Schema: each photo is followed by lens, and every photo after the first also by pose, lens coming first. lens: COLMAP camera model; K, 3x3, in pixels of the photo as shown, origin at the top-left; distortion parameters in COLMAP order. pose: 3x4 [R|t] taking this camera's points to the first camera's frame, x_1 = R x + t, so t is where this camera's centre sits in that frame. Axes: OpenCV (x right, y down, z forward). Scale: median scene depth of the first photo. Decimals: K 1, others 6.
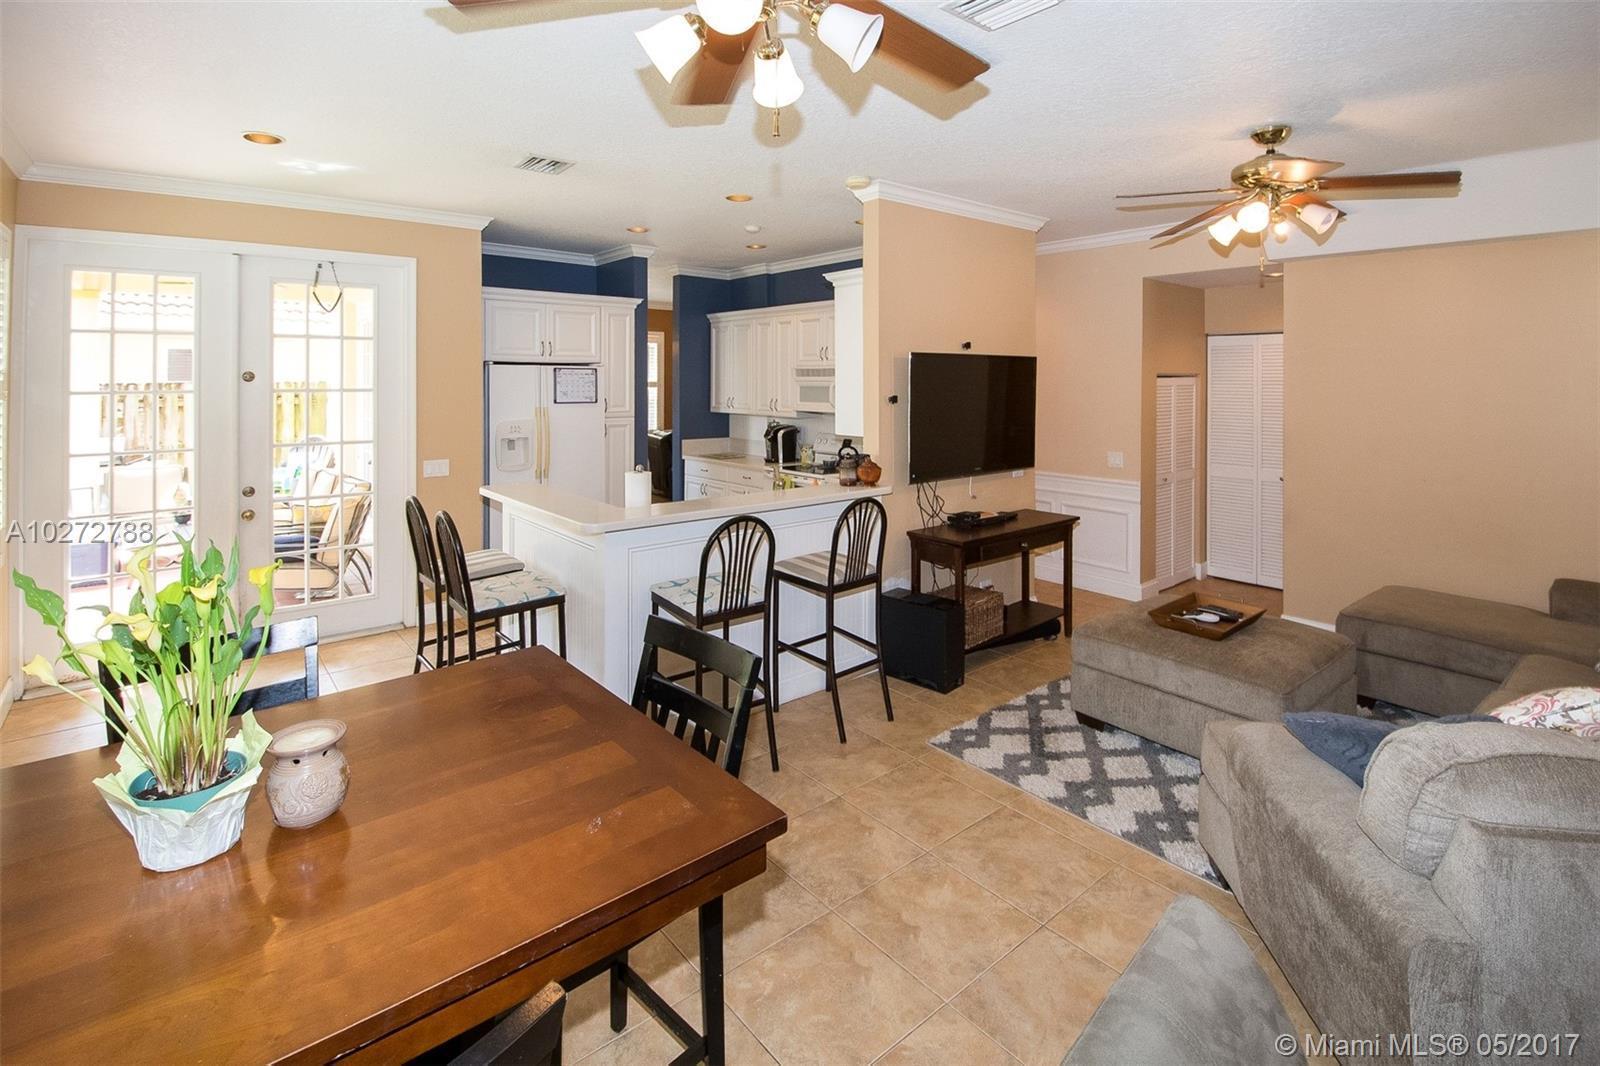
lens RADIAL K [[779.2, 0, 805.1], [0, 779.2, 386.3], [0, 0, 1]] dist [0.002055, -0.000205]
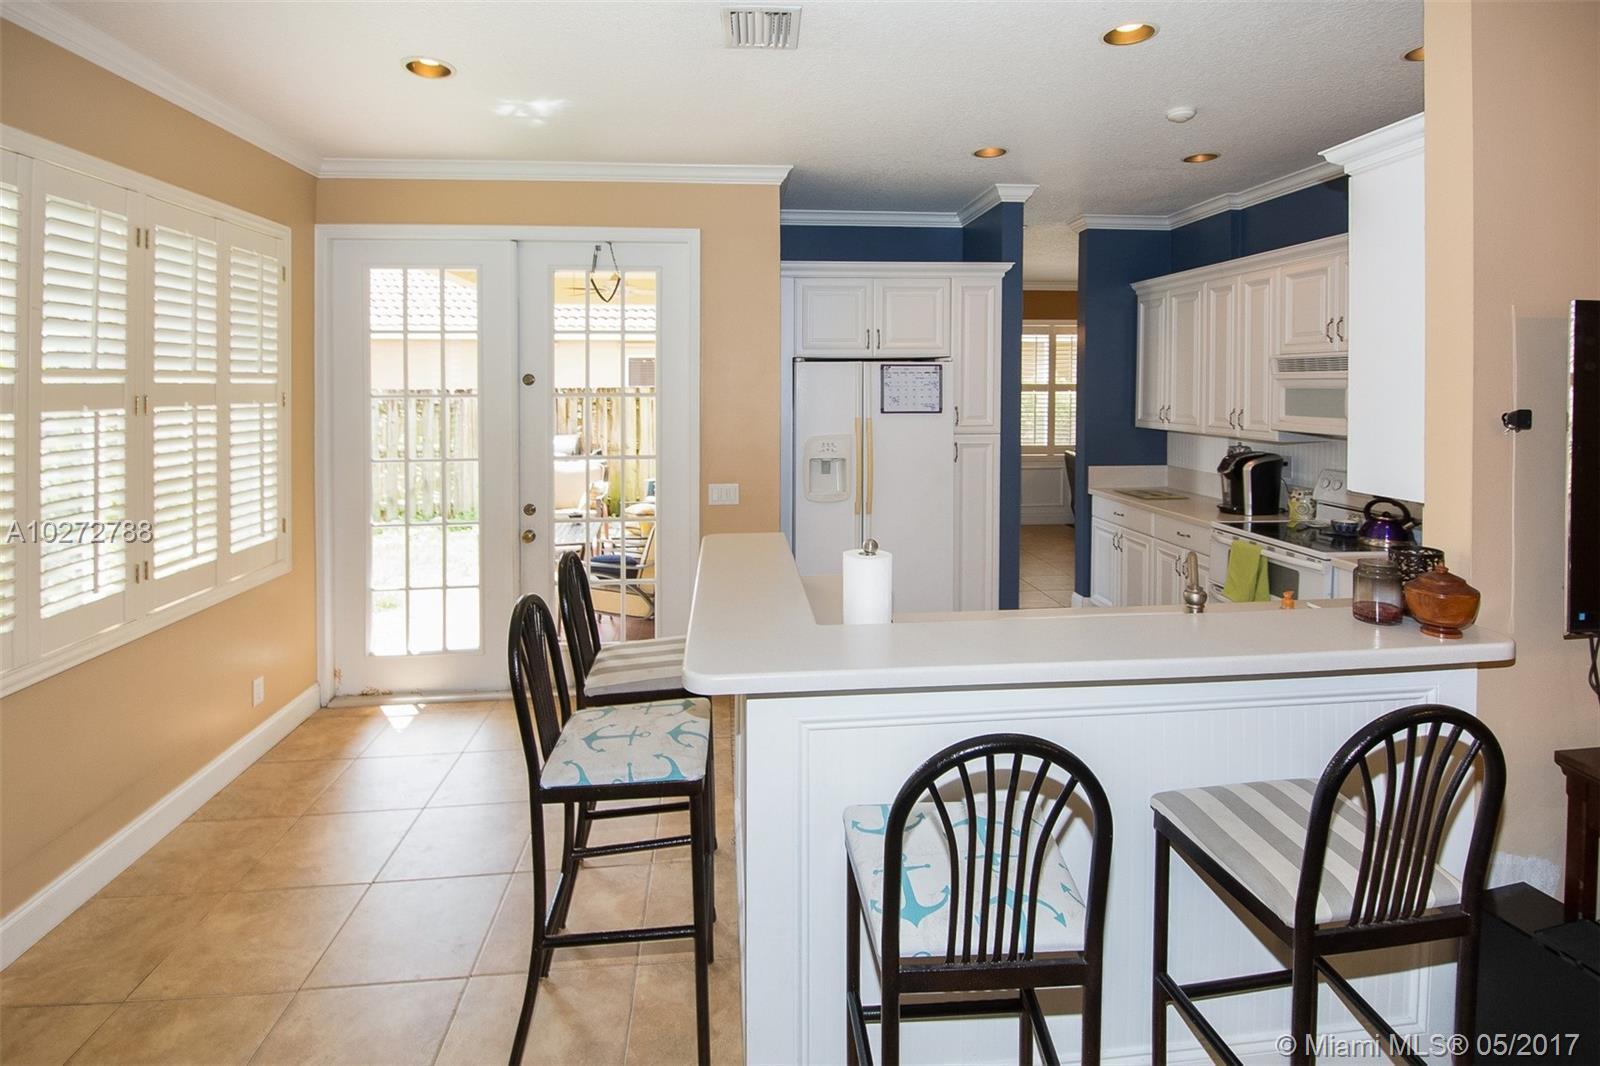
lens RADIAL K [[764.4, 0, 798.0], [0, 764.4, 410.7], [0, 0, 1]] dist [0.004405, 0.000278]
pose [[0.819130, 0.013738, -0.573443, 0.024900], [0.002116, 0.999634, 0.026971, 0.000125], [0.573604, -0.023306, 0.818801, 0.341019]]
